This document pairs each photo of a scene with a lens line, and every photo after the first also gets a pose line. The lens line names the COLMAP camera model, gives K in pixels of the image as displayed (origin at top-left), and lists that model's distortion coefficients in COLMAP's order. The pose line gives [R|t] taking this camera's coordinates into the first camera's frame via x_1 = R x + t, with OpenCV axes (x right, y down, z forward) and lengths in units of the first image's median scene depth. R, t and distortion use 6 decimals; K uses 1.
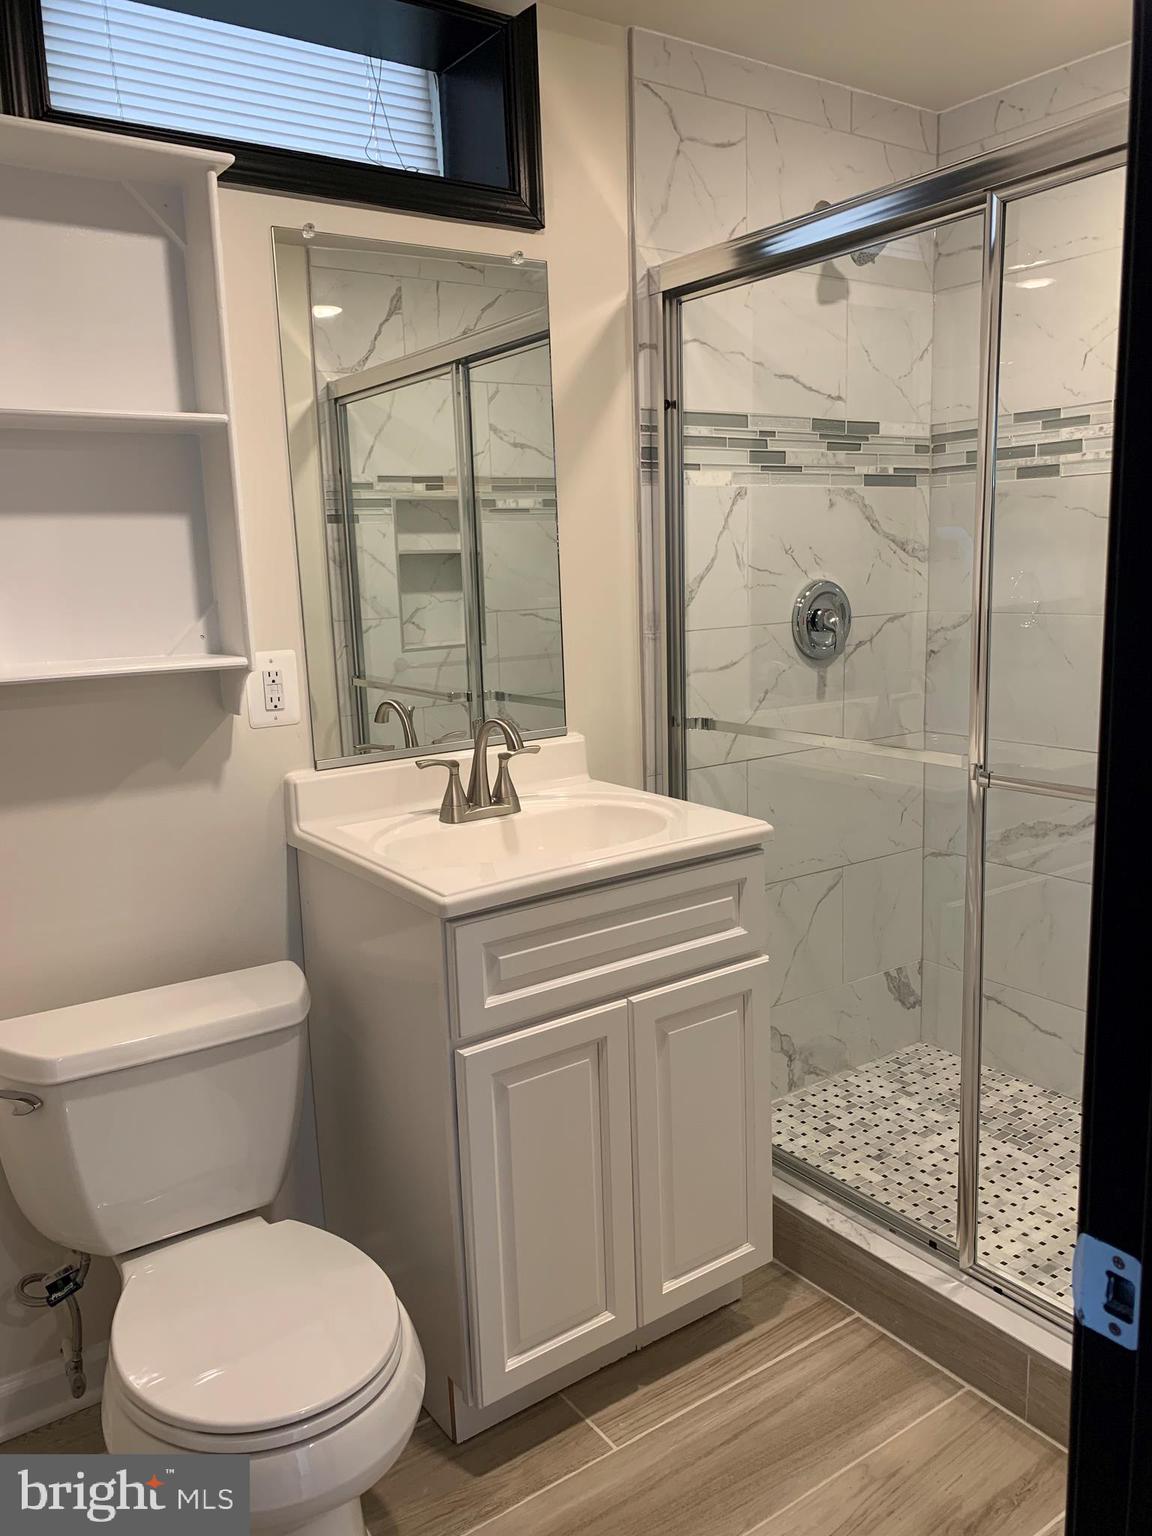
lens RADIAL K [[1165.1, 0, 573.0], [0, 1165.1, 765.0], [0, 0, 1]] dist [0.026799, -0.029905]
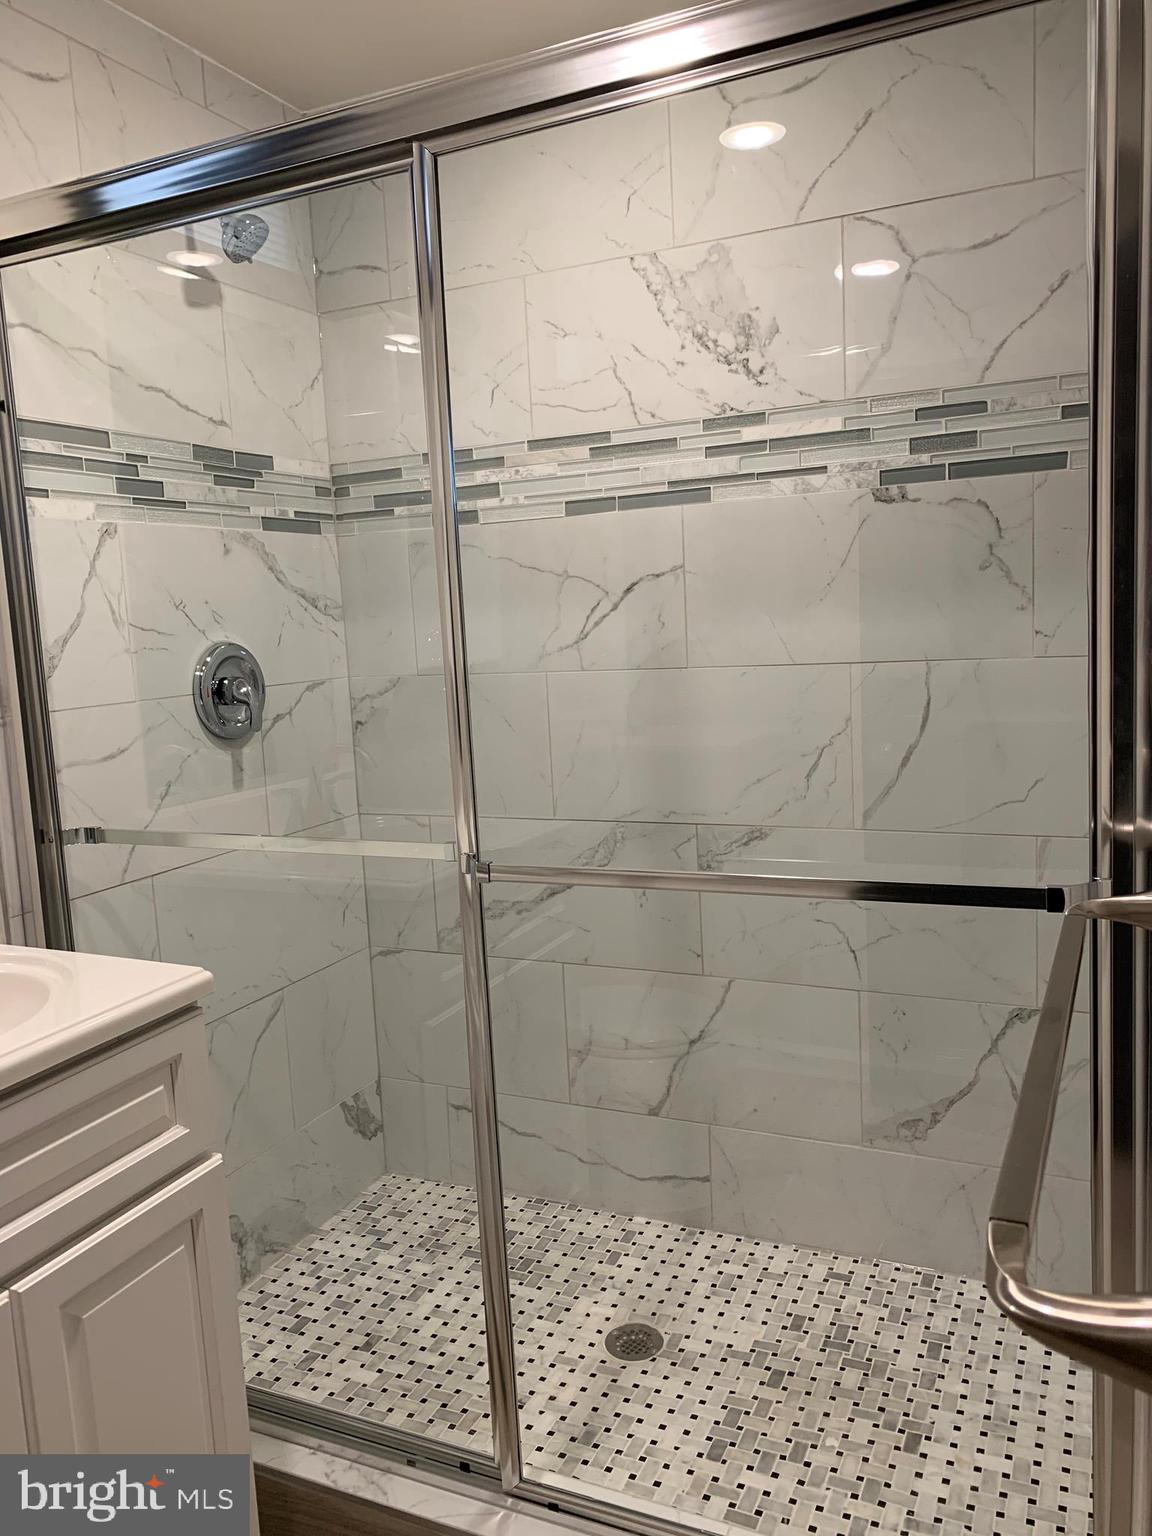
lens RADIAL K [[1165.1, 0, 571.3], [0, 1165.1, 767.2], [0, 0, 1]] dist [0.026799, -0.029905]
pose [[0.863654, -0.077692, 0.498063, 0.011110], [0.110726, 0.993159, -0.037081, -0.016286], [-0.491774, 0.087174, 0.866348, 0.197025]]
